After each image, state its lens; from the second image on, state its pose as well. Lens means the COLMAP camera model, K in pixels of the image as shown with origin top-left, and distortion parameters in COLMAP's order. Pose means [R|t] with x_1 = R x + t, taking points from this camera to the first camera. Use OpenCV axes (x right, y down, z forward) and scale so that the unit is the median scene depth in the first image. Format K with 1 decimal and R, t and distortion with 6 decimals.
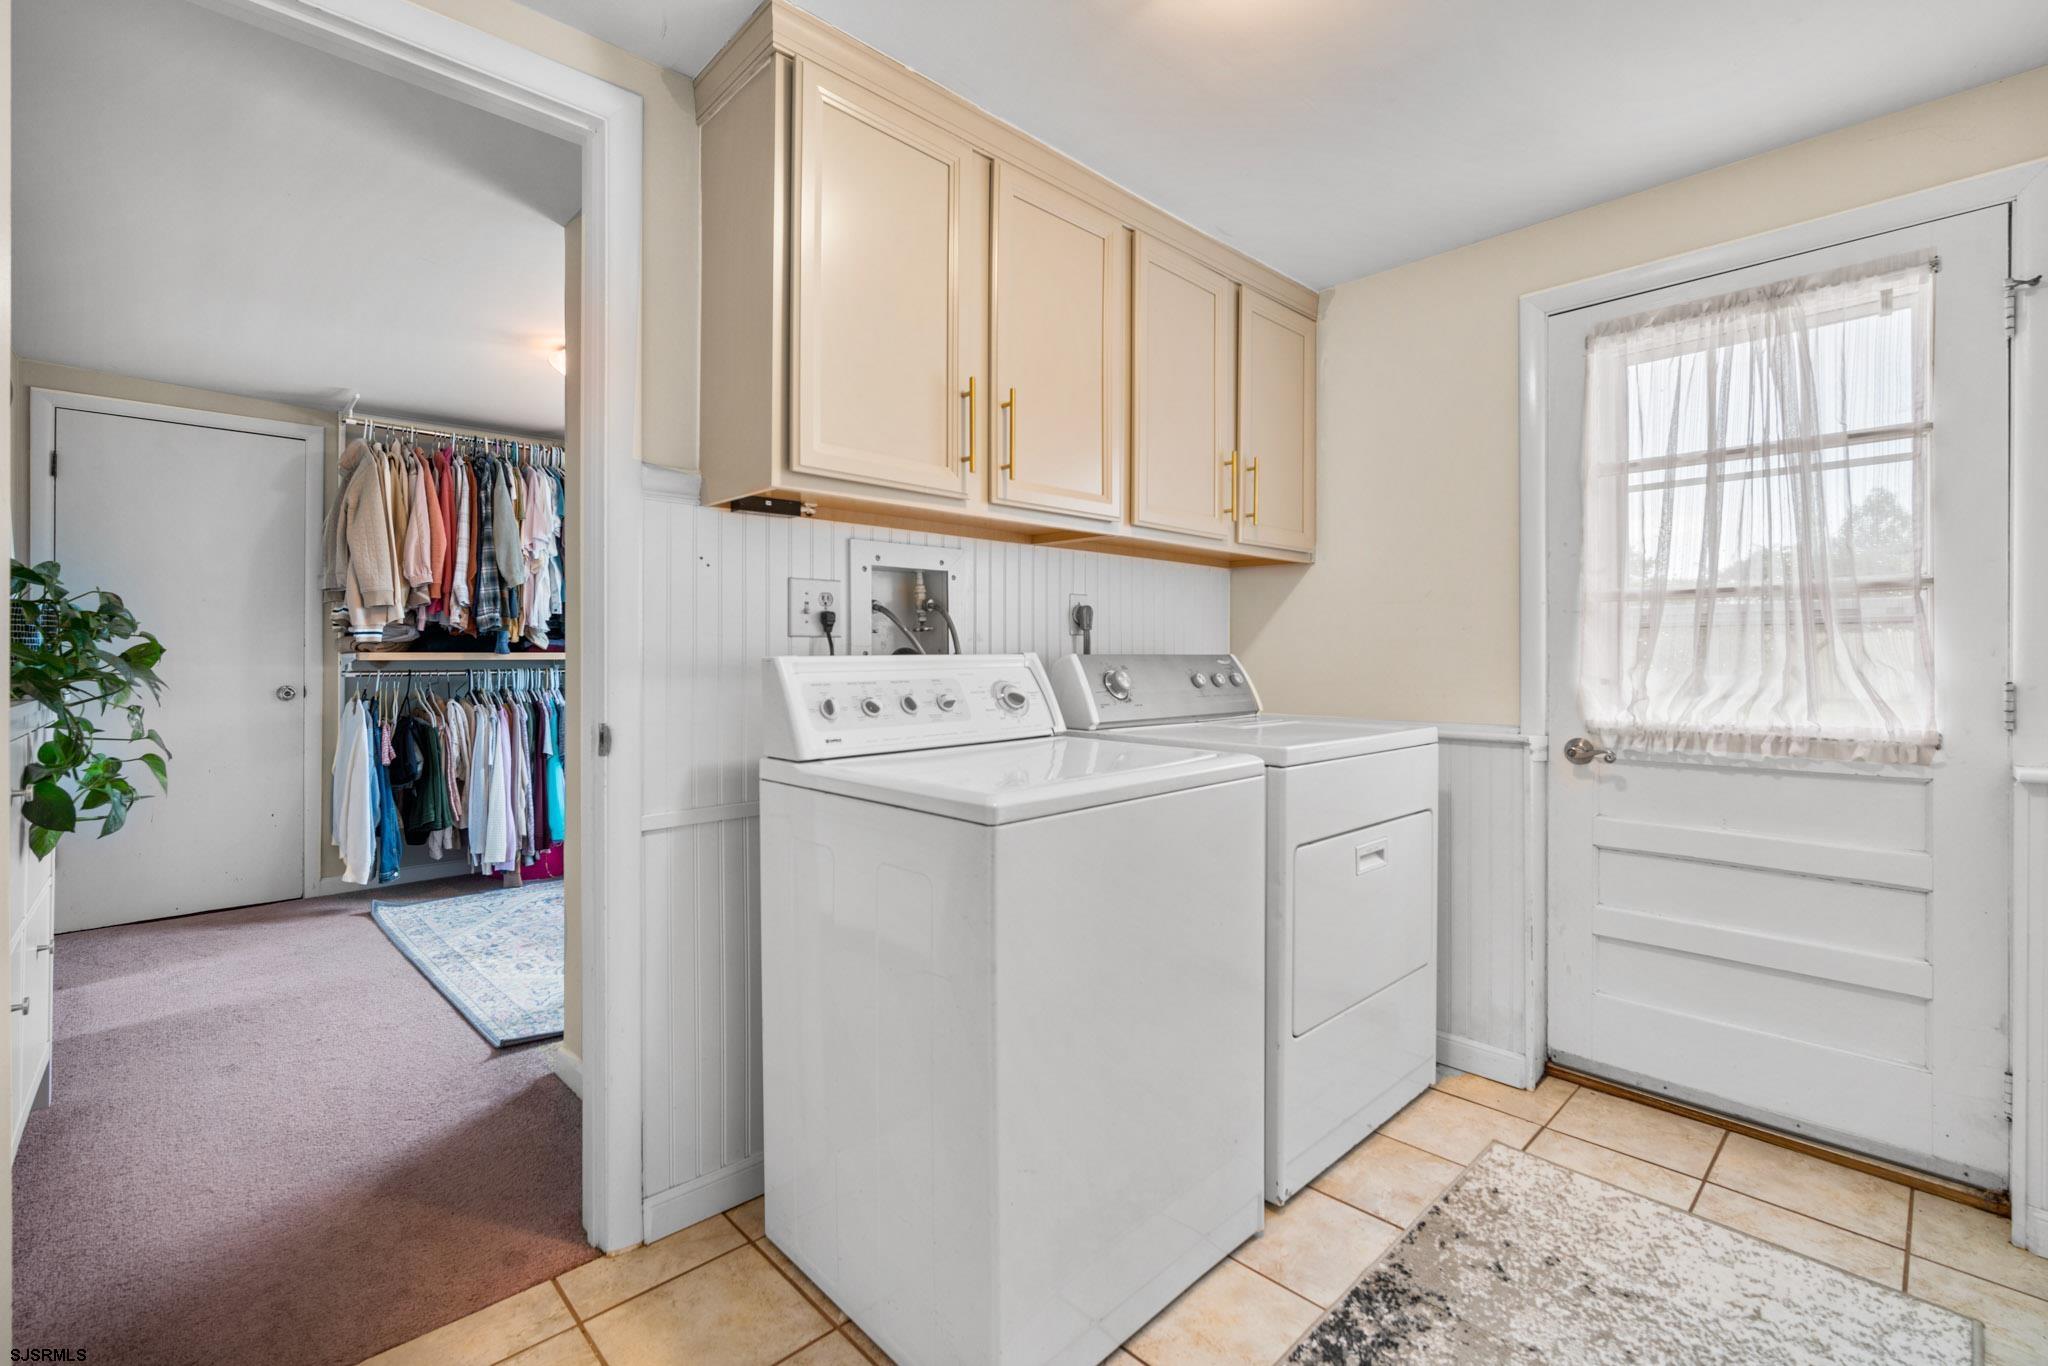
lens RADIAL K [[903.9, 0, 1036.3], [0, 903.9, 667.0], [0, 0, 1]] dist [-0.016075, 0.004148]
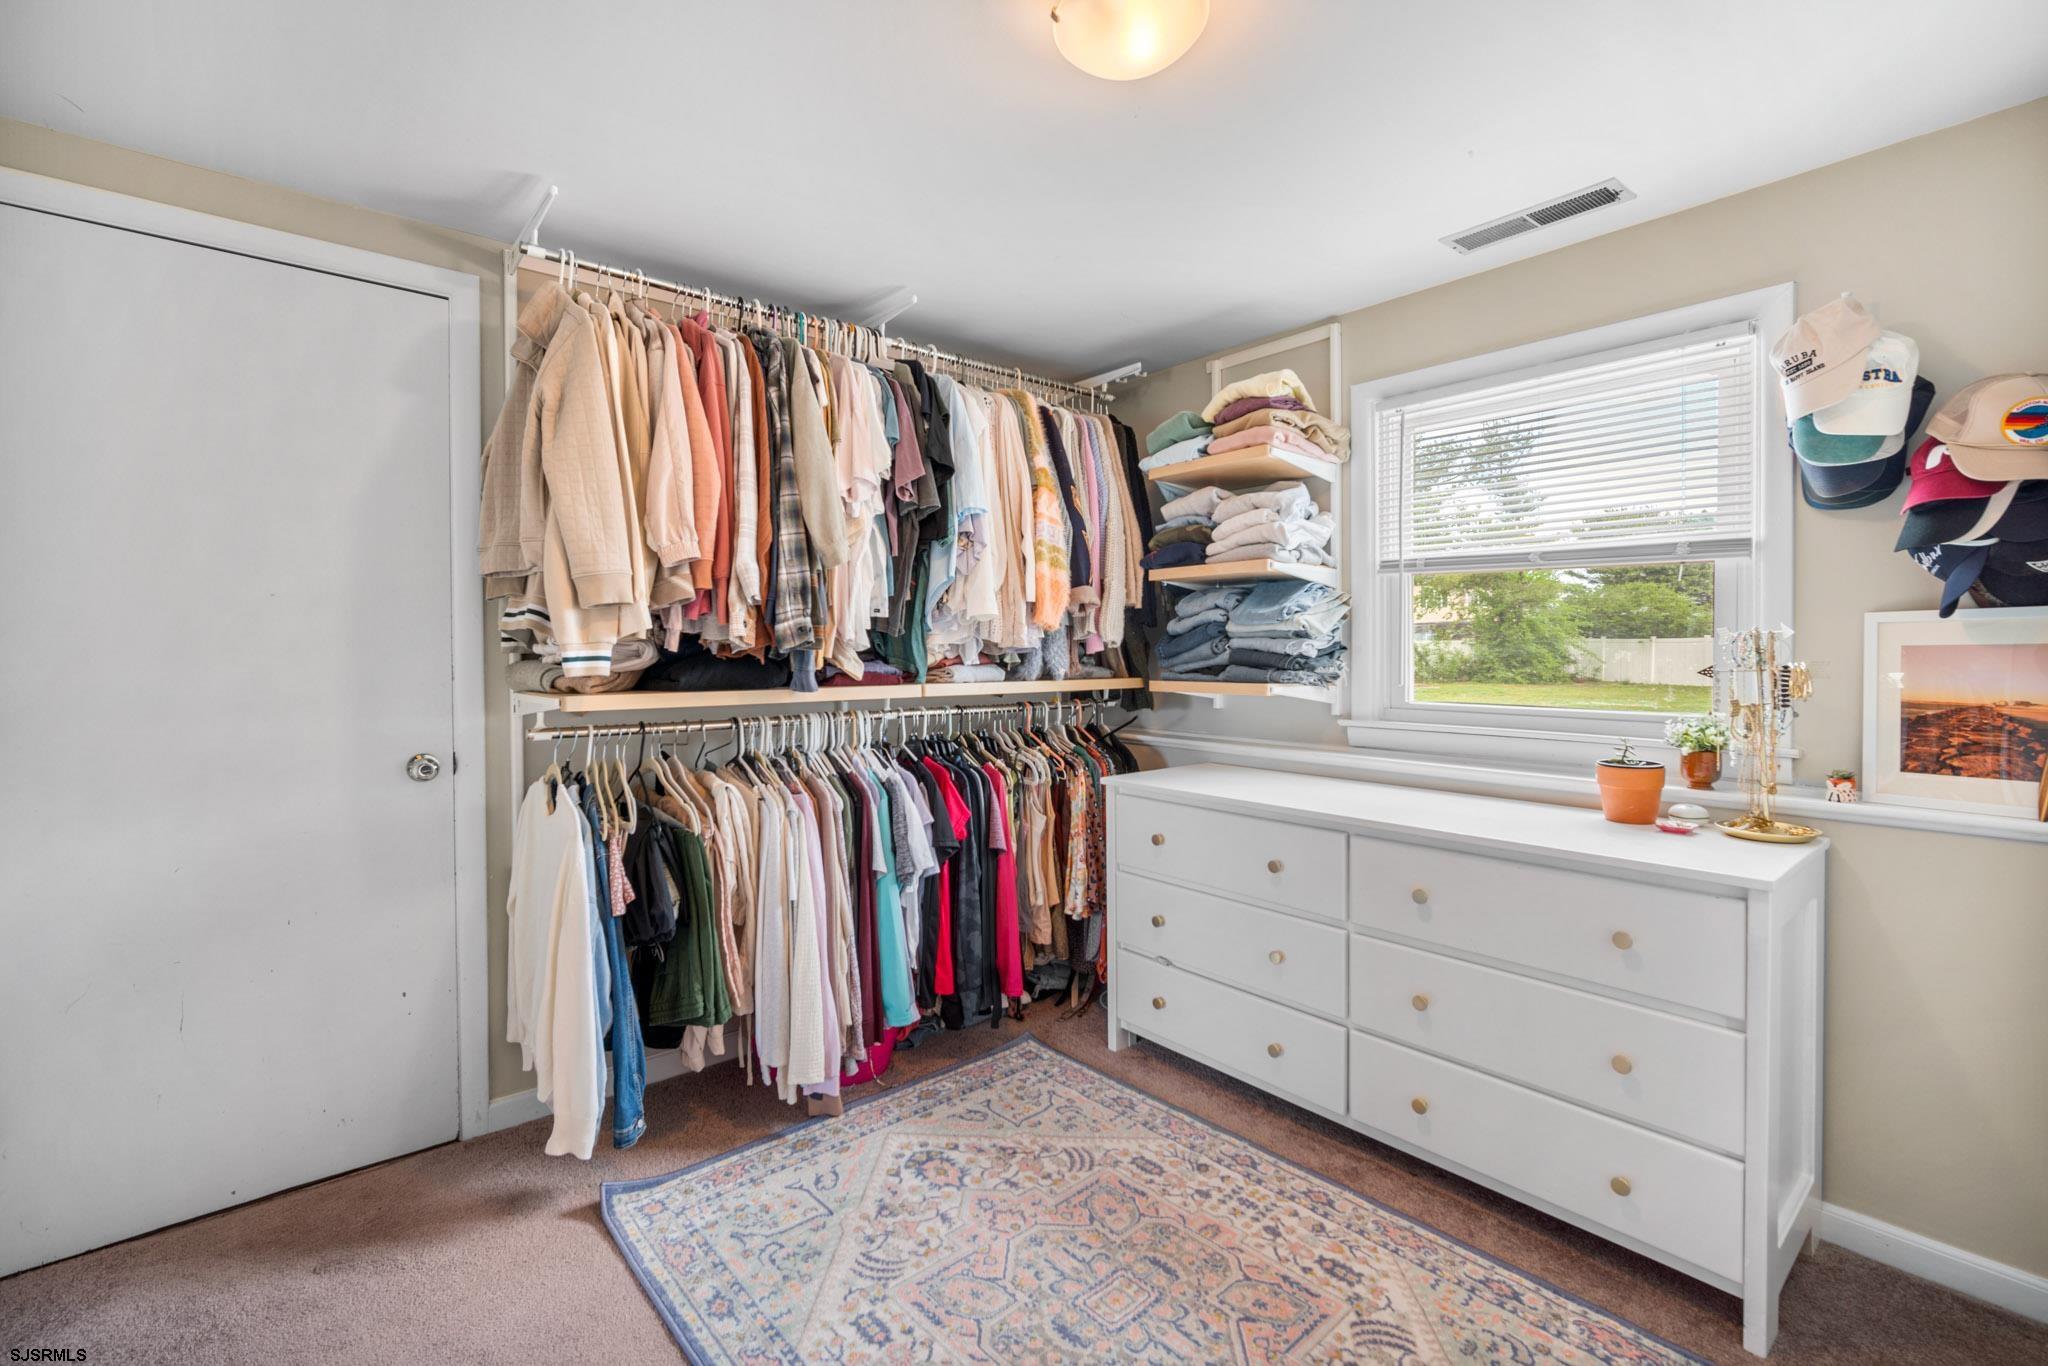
lens RADIAL K [[907.9, 0, 1062.6], [0, 907.9, 681.6], [0, 0, 1]] dist [-0.010417, 0.000032]
pose [[0.998720, 0.000834, -0.050572, -0.424803], [0.000213, 0.999786, 0.020696, -0.033183], [0.050578, -0.020680, 0.998506, 0.476750]]
